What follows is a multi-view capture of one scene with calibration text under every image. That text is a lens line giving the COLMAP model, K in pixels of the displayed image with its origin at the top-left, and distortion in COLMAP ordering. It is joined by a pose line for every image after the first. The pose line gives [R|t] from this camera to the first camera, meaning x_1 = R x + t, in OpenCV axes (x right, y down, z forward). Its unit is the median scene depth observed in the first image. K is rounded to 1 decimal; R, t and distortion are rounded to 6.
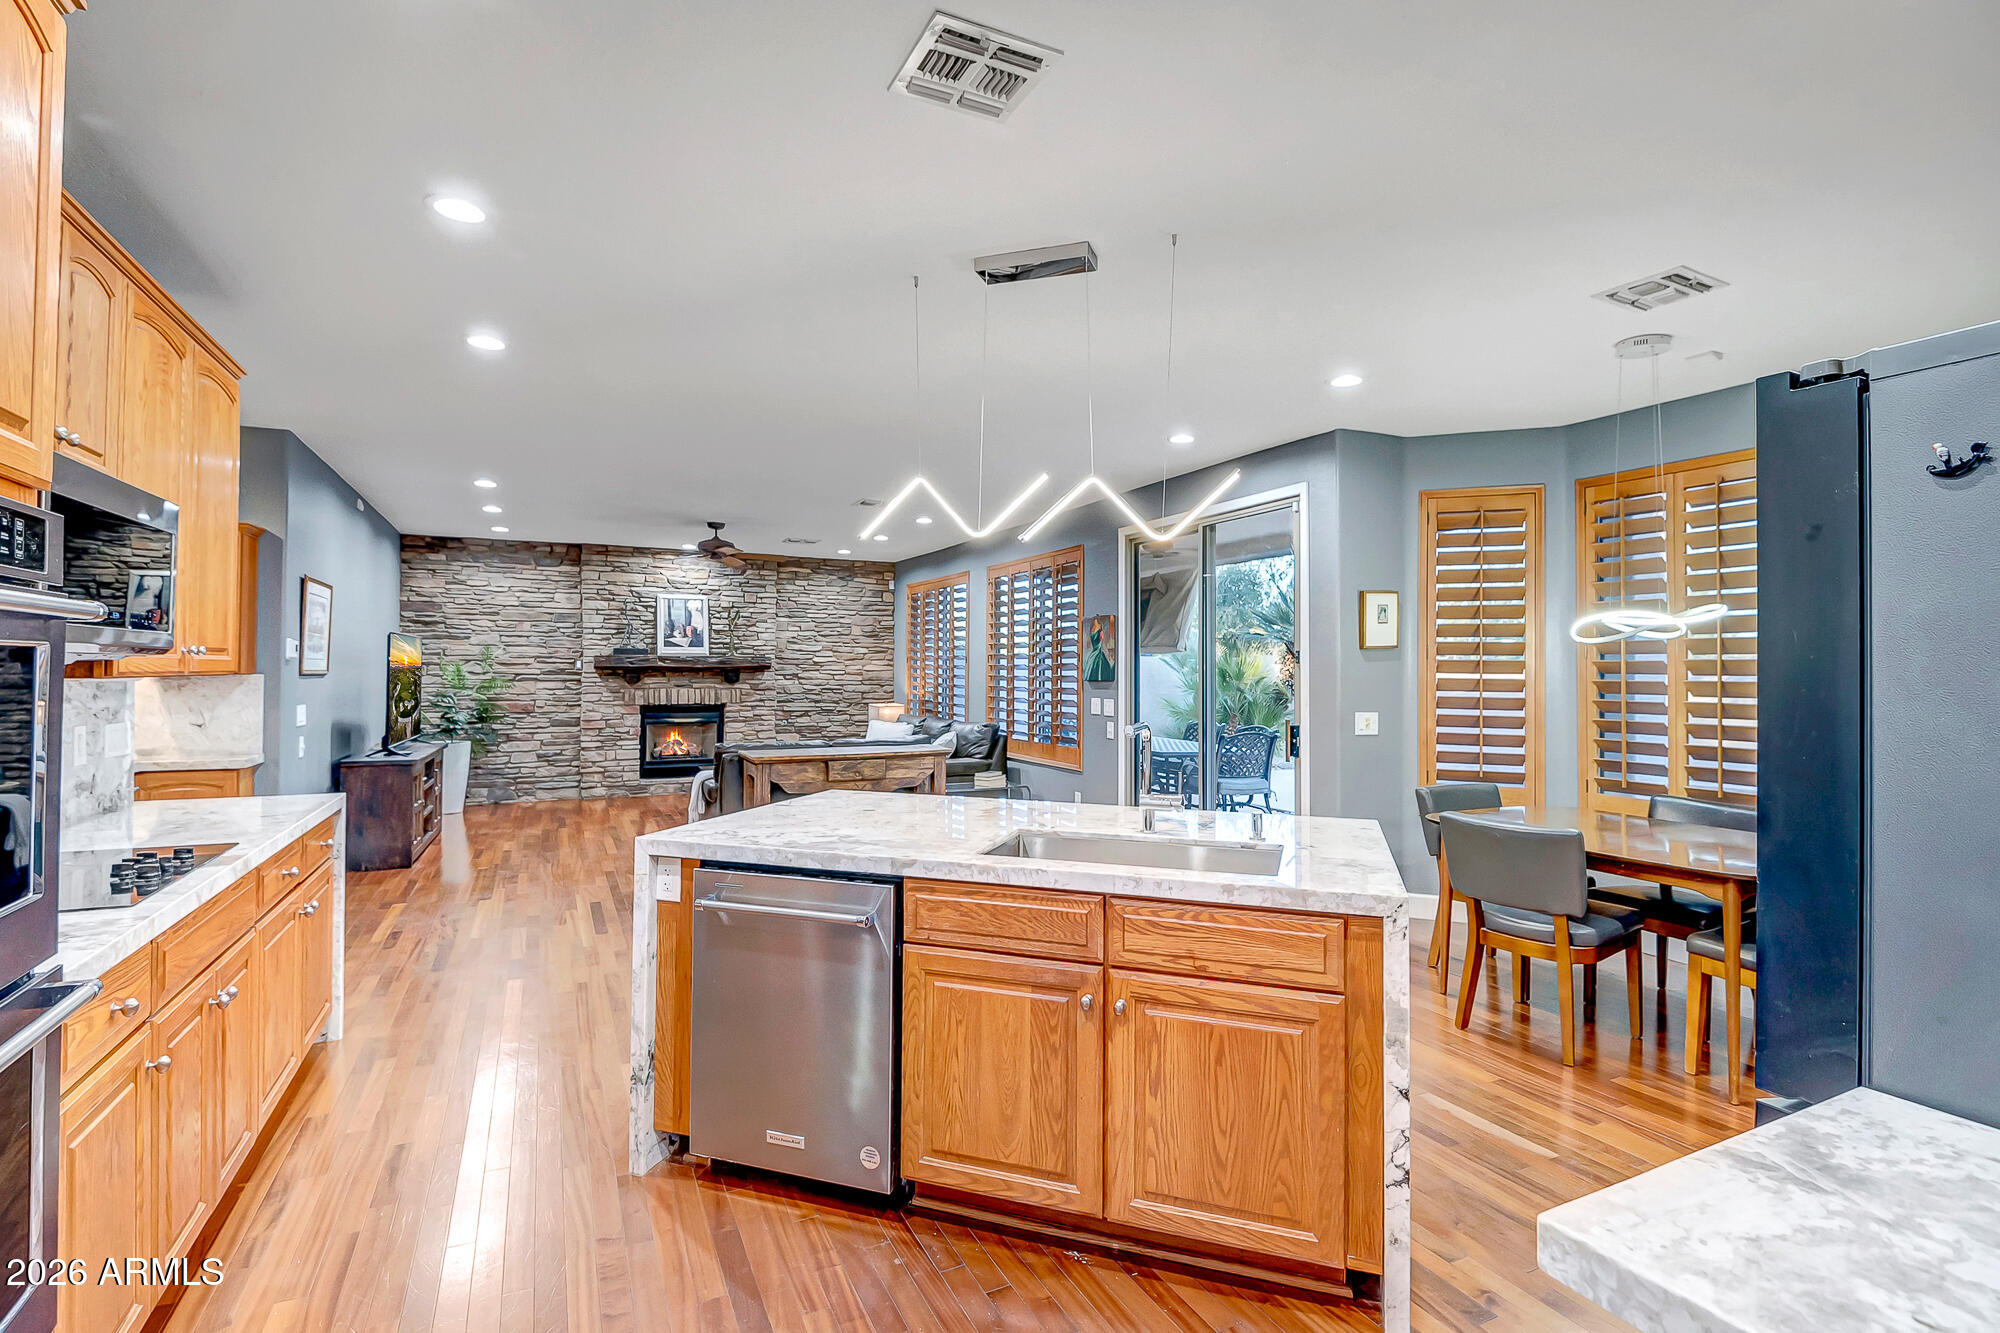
lens RADIAL K [[928.3, 0, 1005.6], [0, 928.3, 655.4], [0, 0, 1]] dist [0.004312, -0.000117]
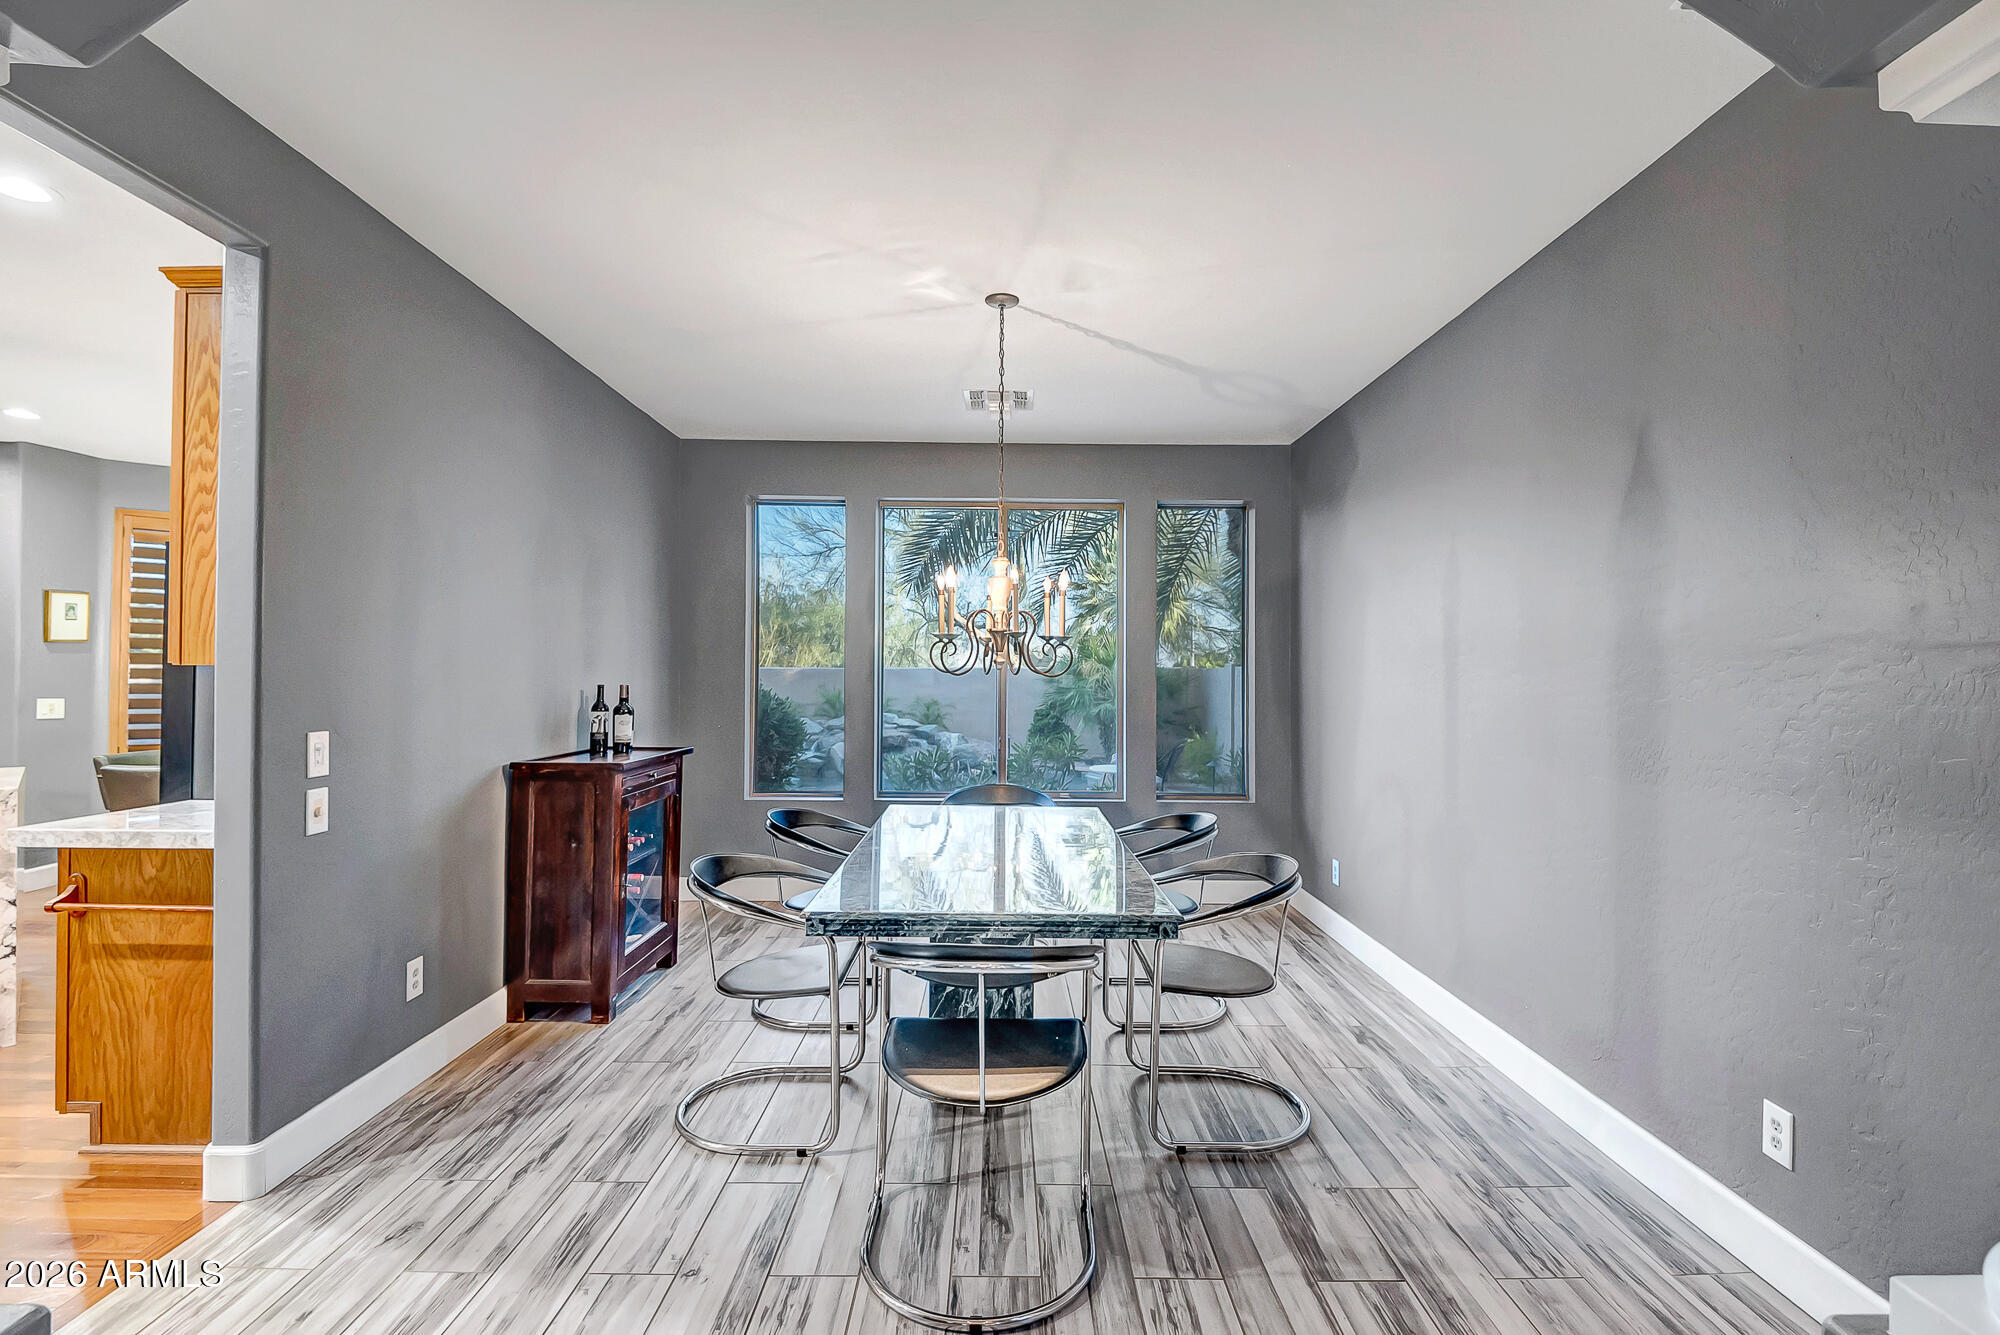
lens RADIAL K [[939.4, 0, 1001.8], [0, 939.4, 665.7], [0, 0, 1]] dist [0.011807, -0.014808]
pose [[0.441151, 0.006383, 0.897410, -0.064650], [-0.017506, 0.999846, 0.001494, -0.000055], [-0.897262, -0.016369, 0.441195, -0.287158]]
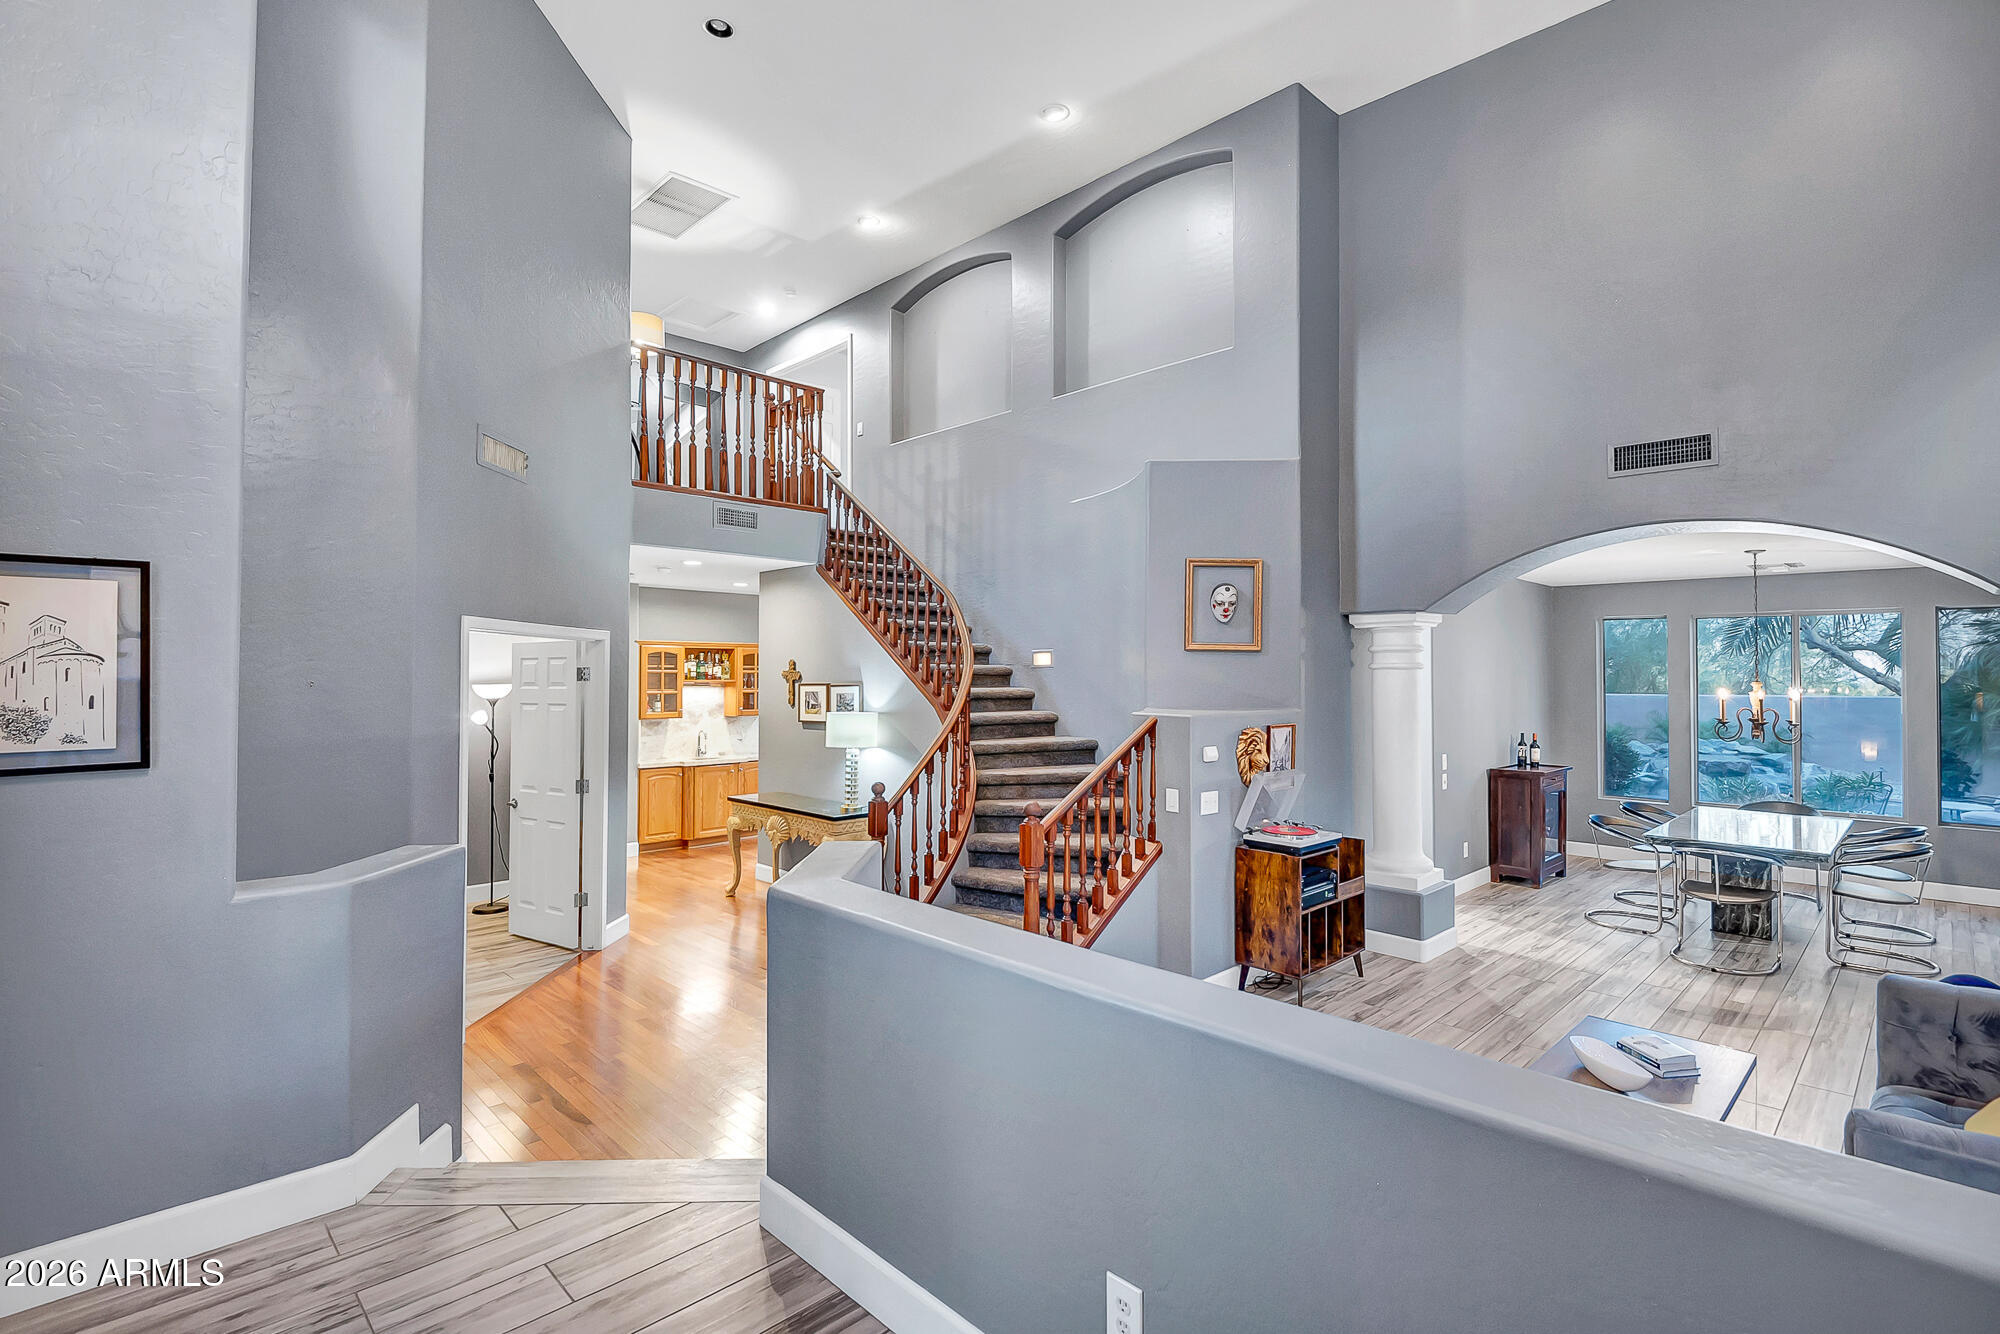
lens RADIAL K [[939.4, 0, 1001.8], [0, 939.4, 665.2], [0, 0, 1]] dist [0.011807, -0.014808]
pose [[0.949703, 0.001827, 0.313147, -0.517576], [-0.003765, 0.999977, 0.005585, -0.056471], [-0.313130, -0.006483, 0.949688, -0.630670]]
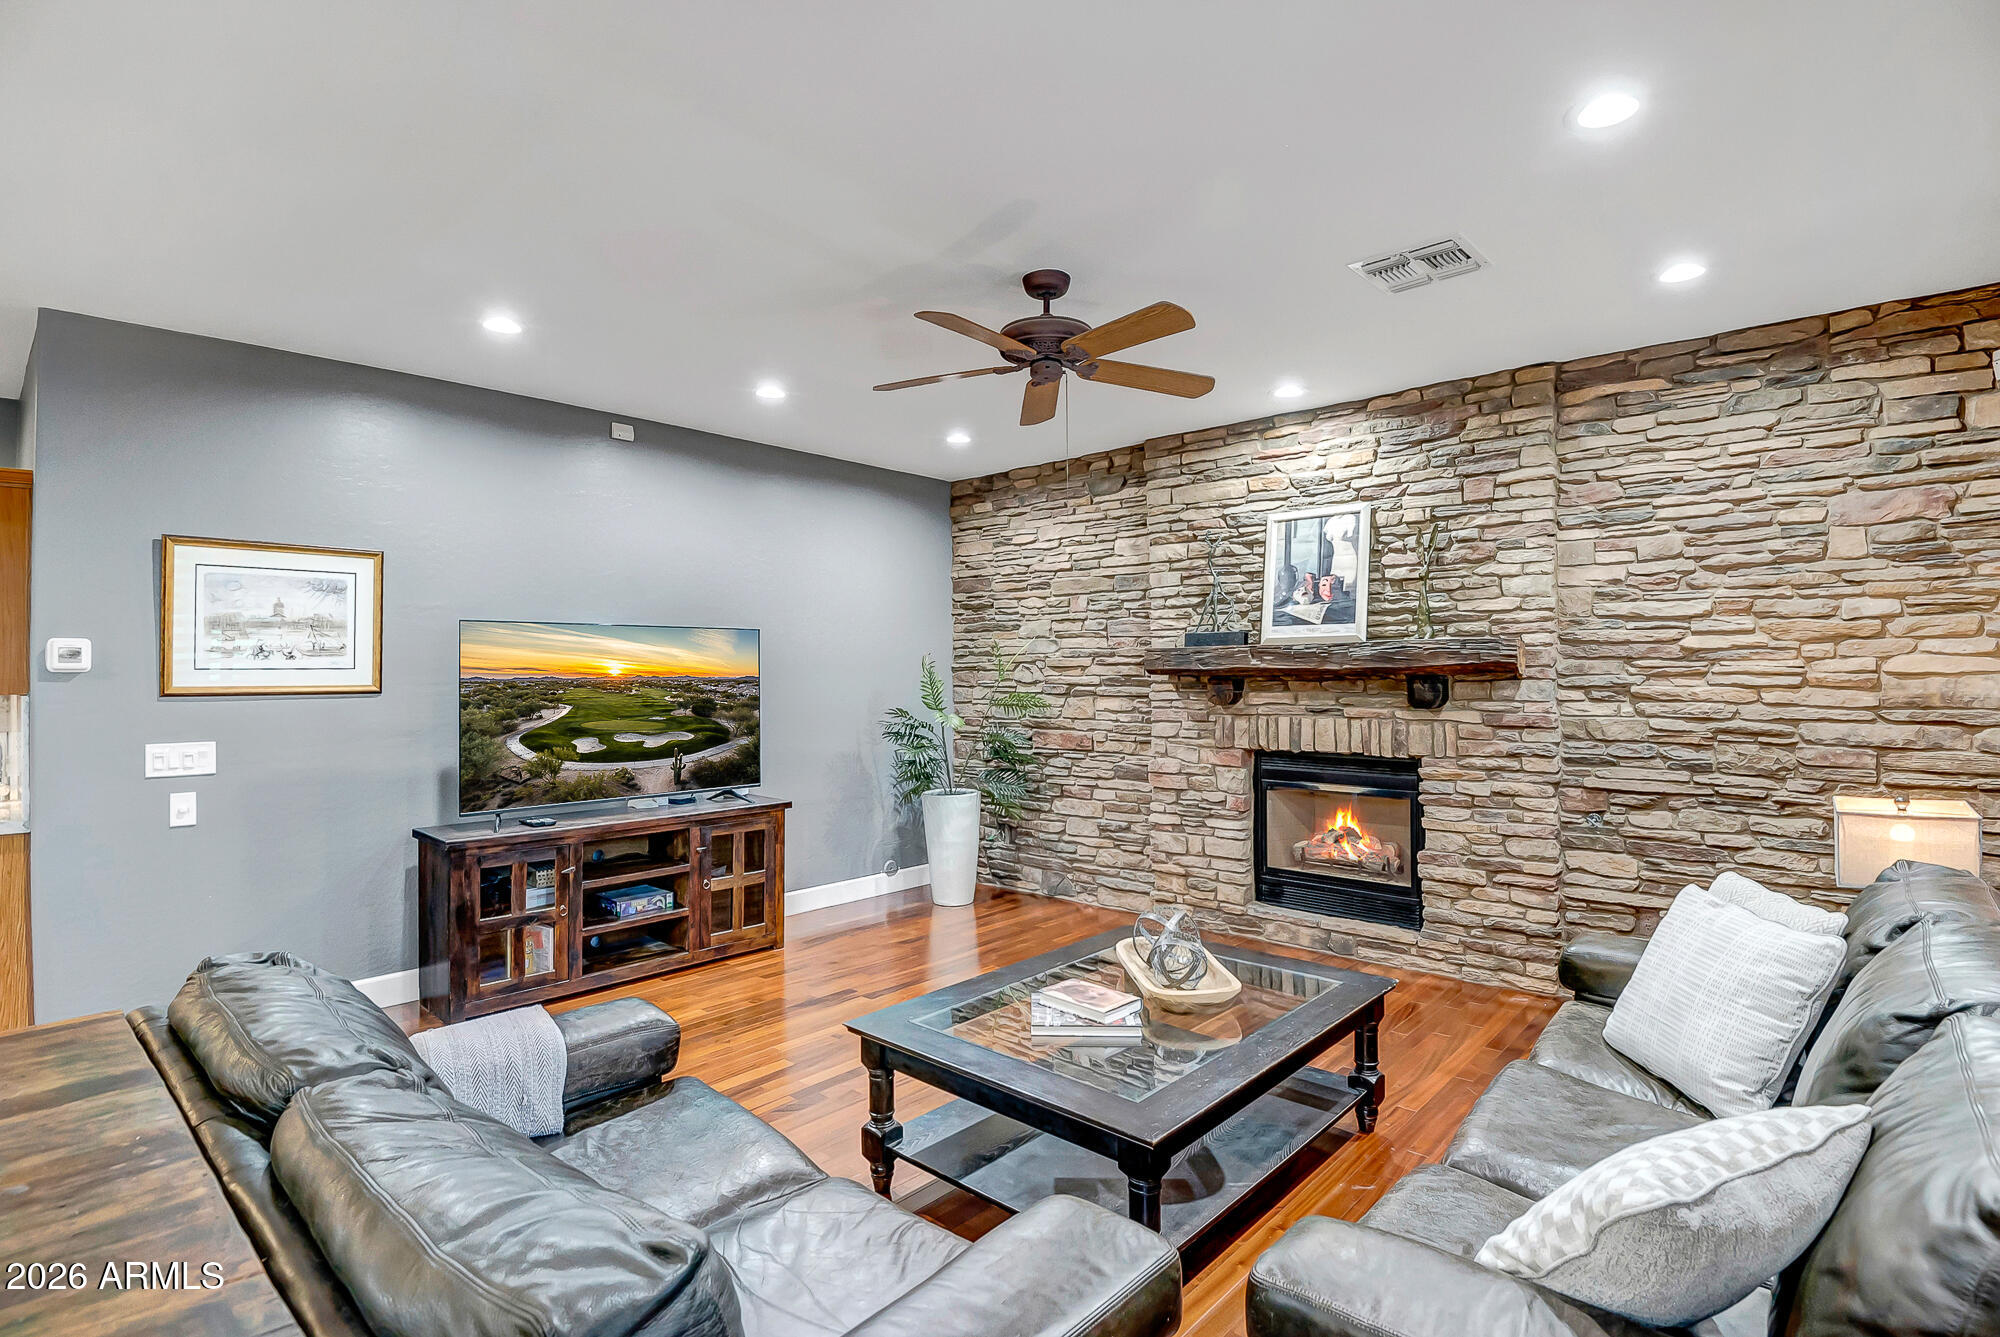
lens RADIAL K [[965.1, 0, 993.6], [0, 965.1, 665.7], [0, 0, 1]] dist [0.013394, -0.035430]
pose [[0.371924, -0.012896, -0.928174, 0.026180], [0.023425, 0.999715, -0.004503, 0.009618], [0.927968, -0.020067, 0.372120, 0.720360]]
